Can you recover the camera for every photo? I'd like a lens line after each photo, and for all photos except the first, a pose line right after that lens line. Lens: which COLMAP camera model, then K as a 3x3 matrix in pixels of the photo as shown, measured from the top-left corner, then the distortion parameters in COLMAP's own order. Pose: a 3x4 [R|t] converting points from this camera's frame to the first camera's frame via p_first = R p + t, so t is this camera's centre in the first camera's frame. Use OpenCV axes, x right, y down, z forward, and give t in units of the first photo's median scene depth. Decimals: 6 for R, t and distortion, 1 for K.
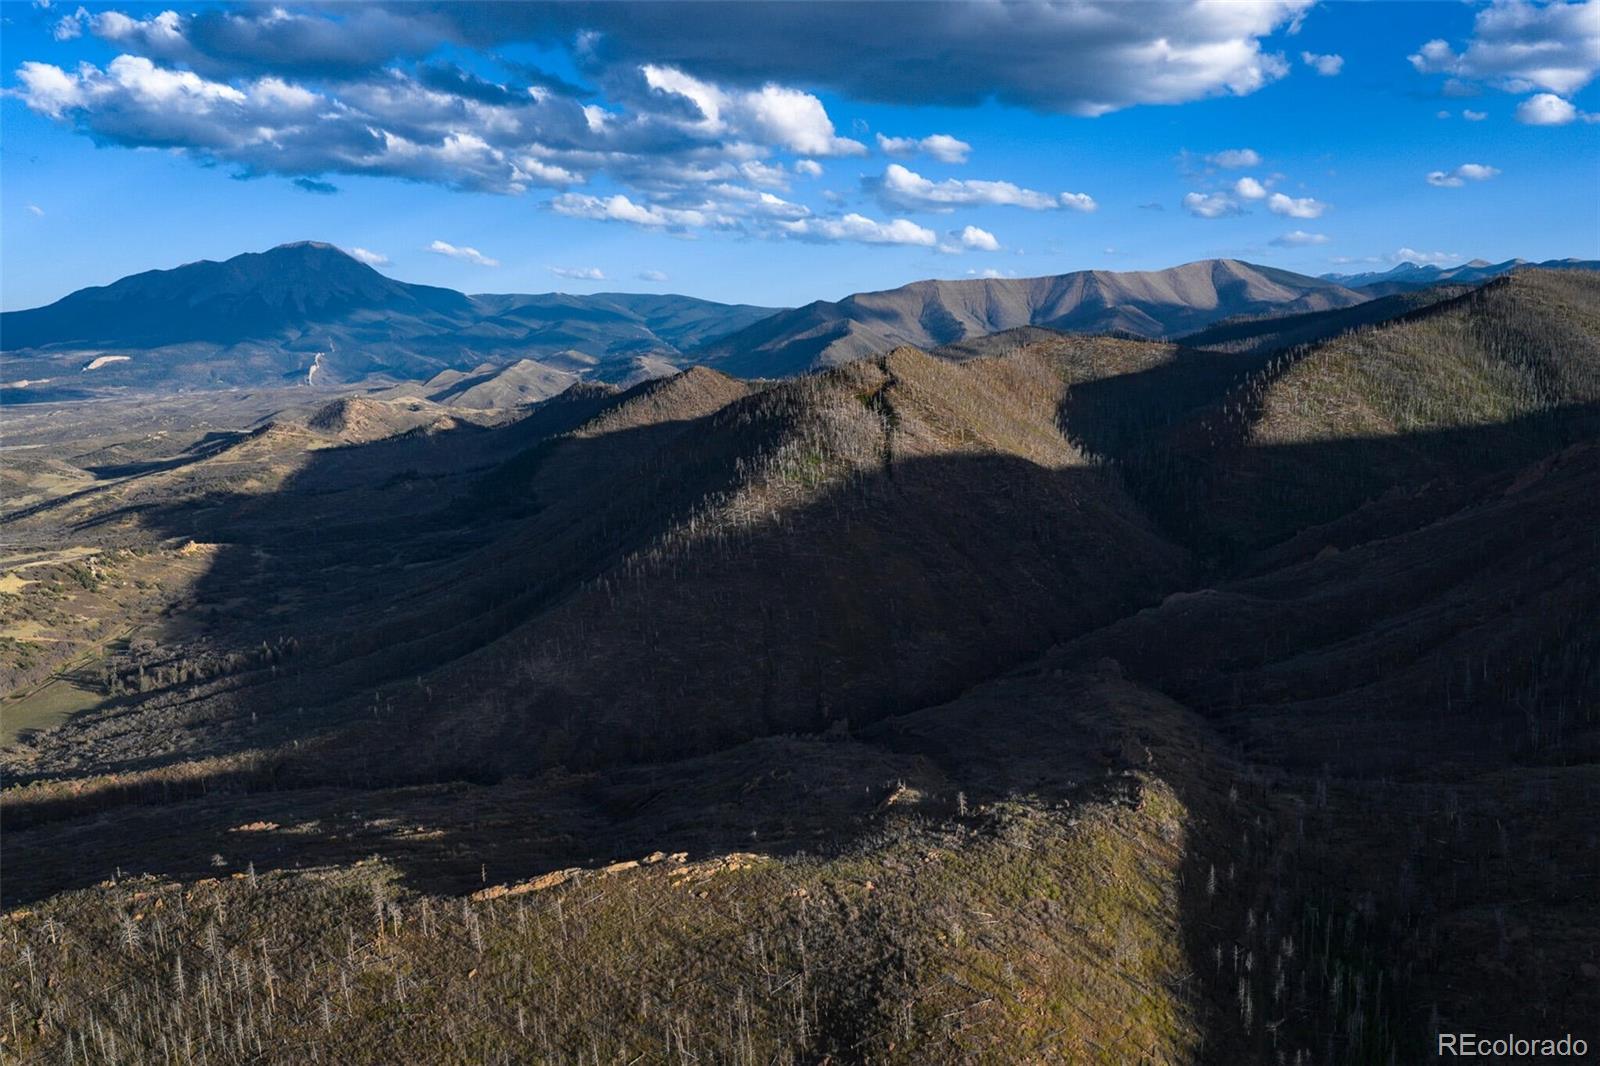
lens RADIAL K [[1323.5, 0, 796.5], [0, 1323.5, 535.6], [0, 0, 1]] dist [0.021162, -0.033272]
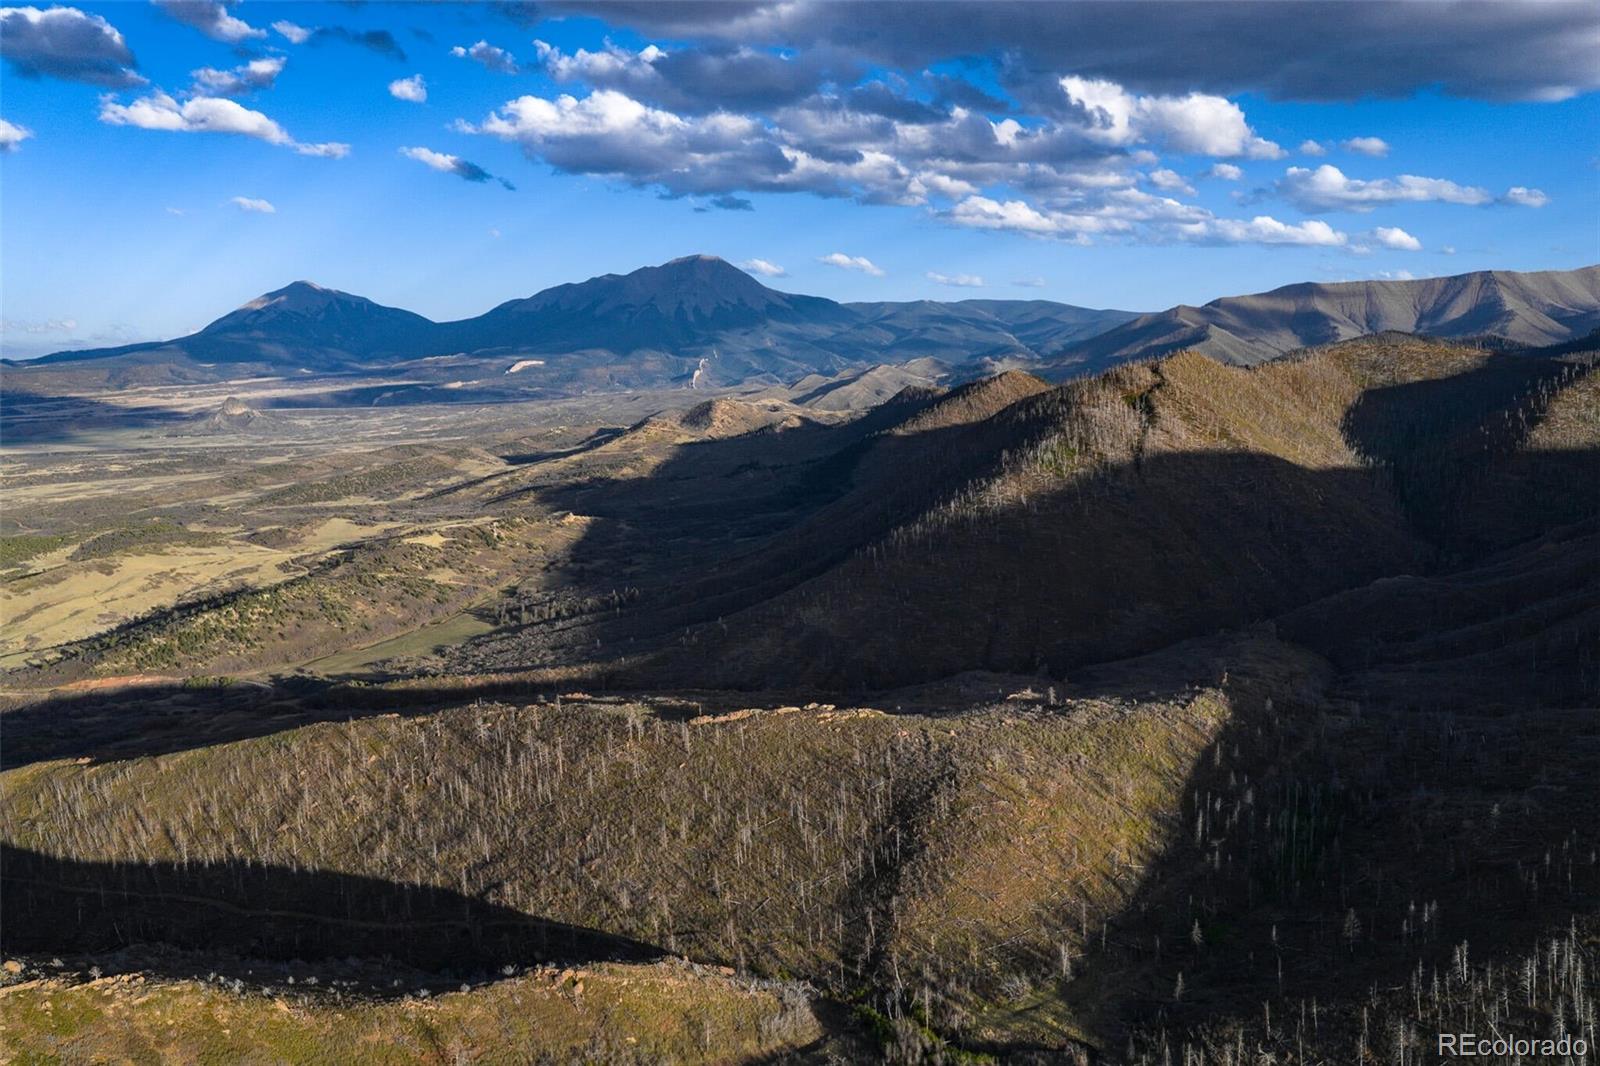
lens RADIAL K [[1326.4, 0, 795.3], [0, 1326.4, 534.3], [0, 0, 1]] dist [0.026189, -0.050921]
pose [[0.961371, 0.038196, -0.272594, 0.086271], [-0.039798, 0.999208, -0.000348, 0.019001], [0.272365, 0.011183, 0.962129, -0.129256]]
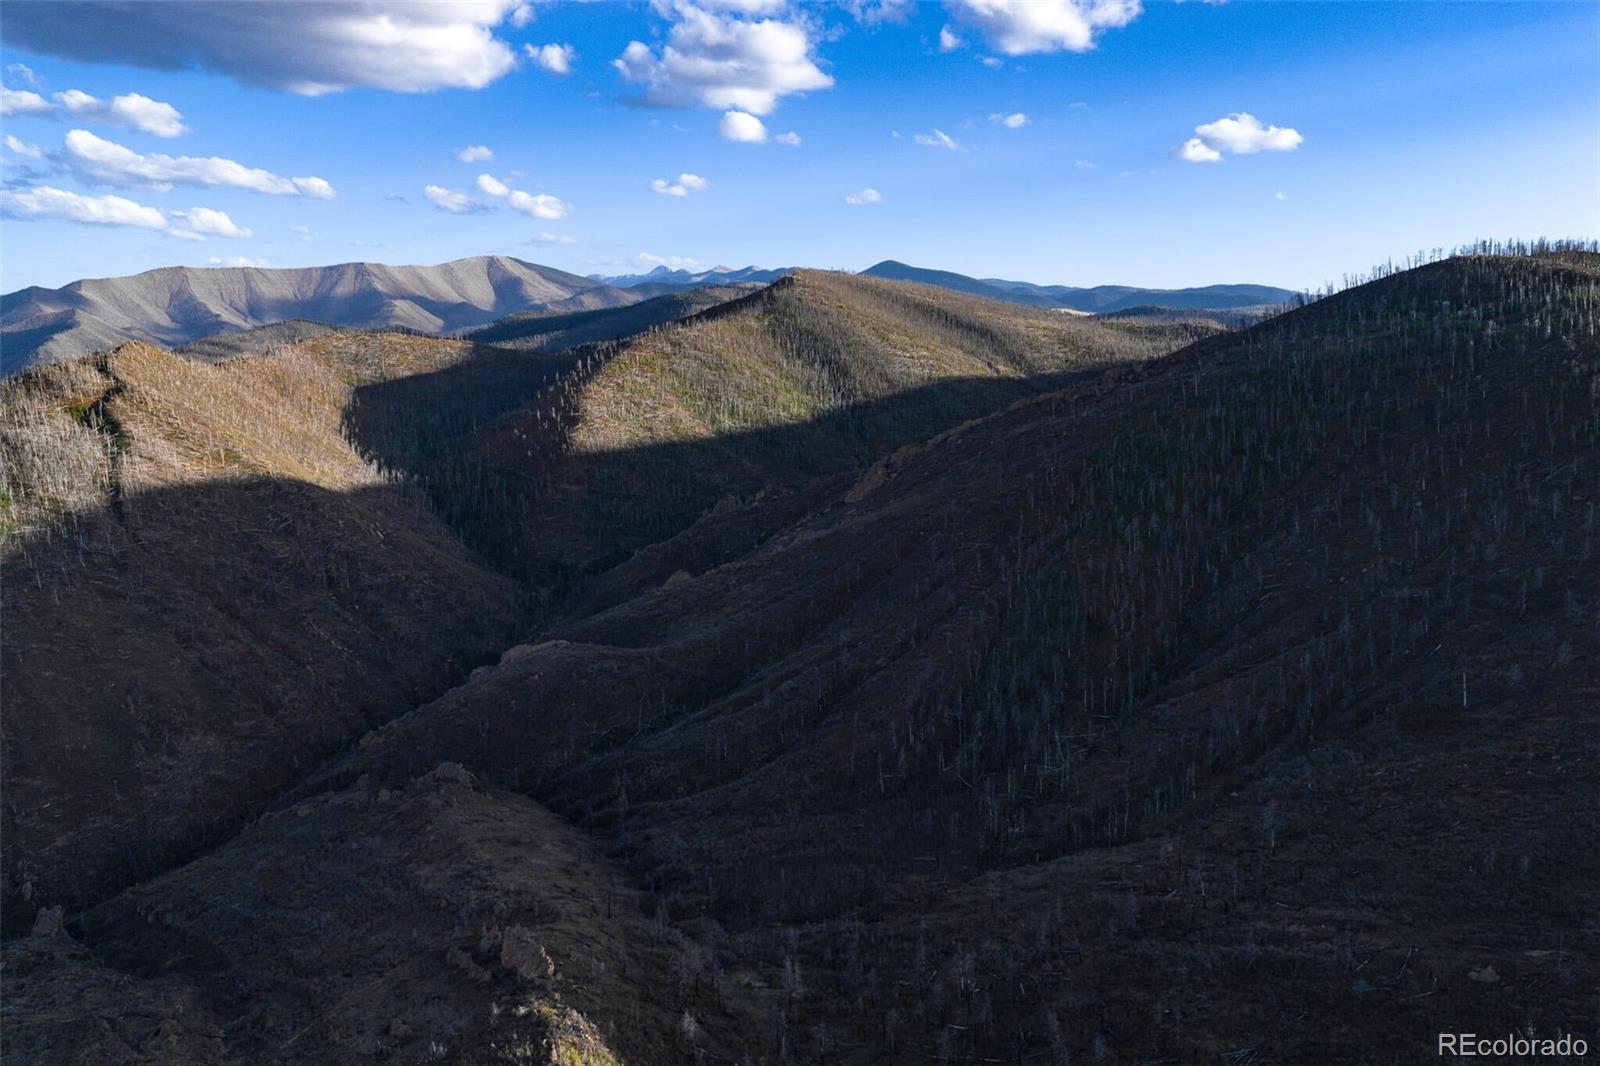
lens RADIAL K [[1323.5, 0, 798.0], [0, 1323.5, 536.3], [0, 0, 1]] dist [0.021162, -0.033272]
pose [[0.863772, -0.069439, 0.499075, 0.023273], [0.067966, 0.997463, 0.021149, -0.021101], [-0.499277, 0.015652, 0.866301, 0.145542]]
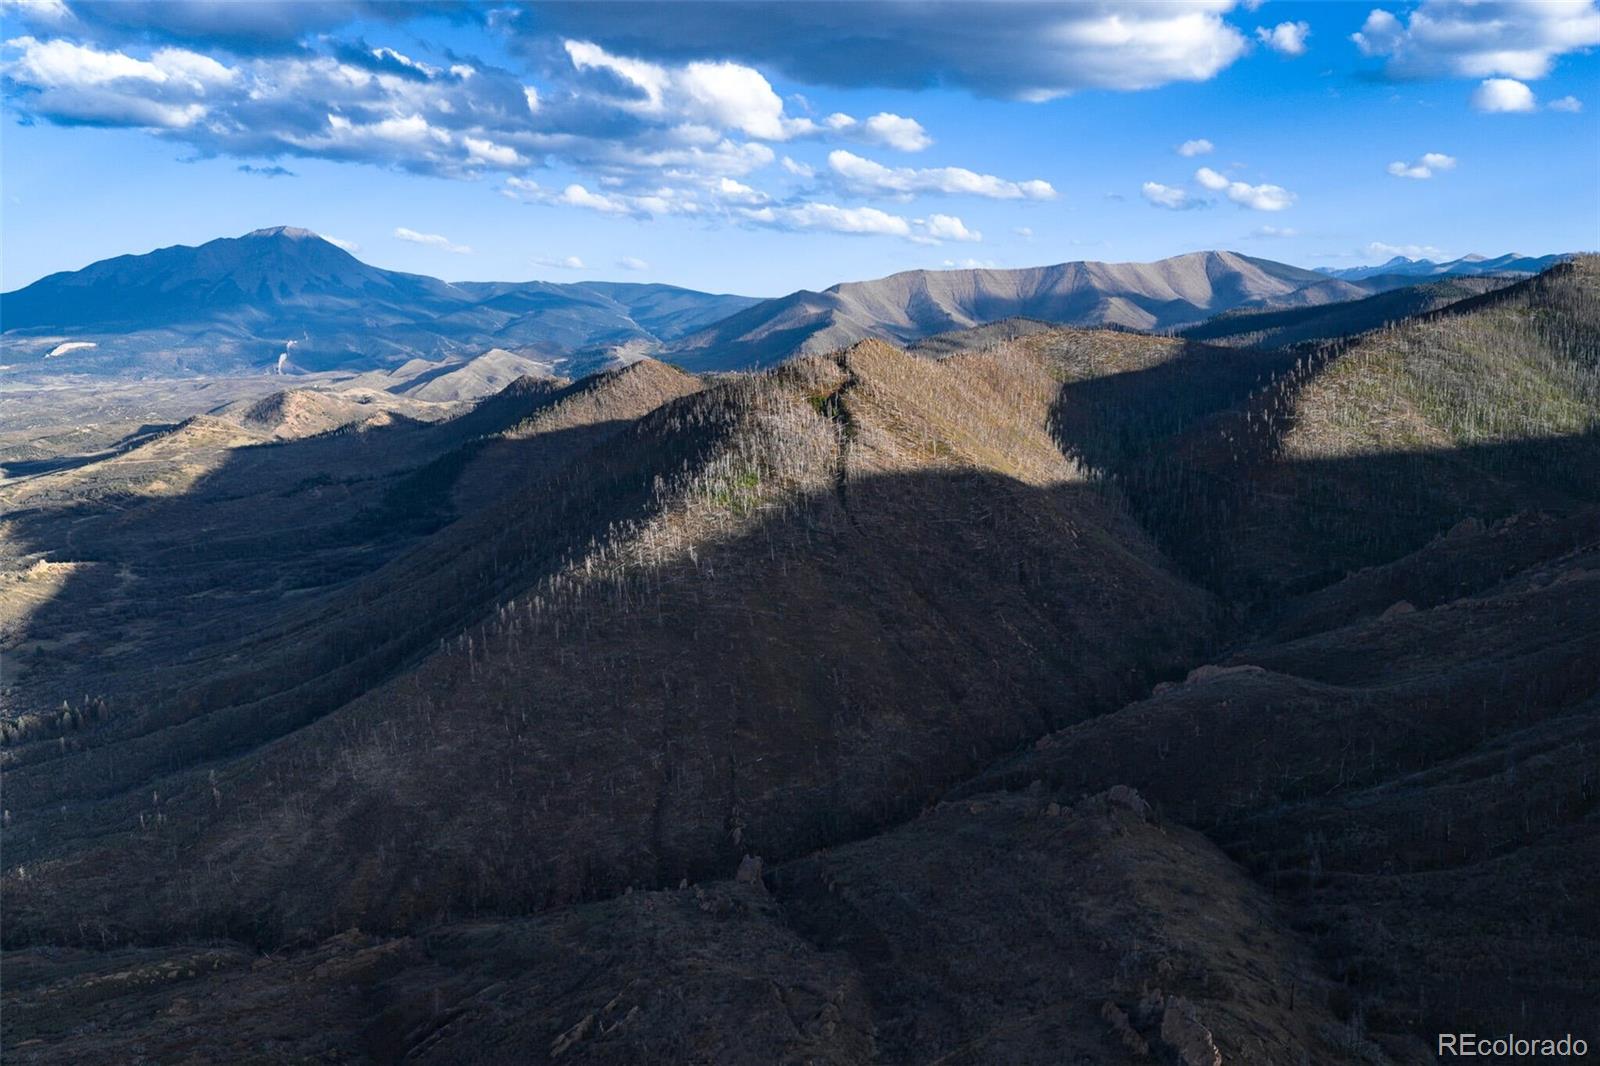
lens RADIAL K [[1323.5, 0, 794.7], [0, 1323.5, 498.2], [0, 0, 1]] dist [0.021162, -0.033272]
pose [[0.999966, 0.005611, 0.006090, 0.031430], [-0.005484, 0.999770, -0.020714, -0.025505], [-0.006205, 0.020680, 0.999767, 0.168247]]
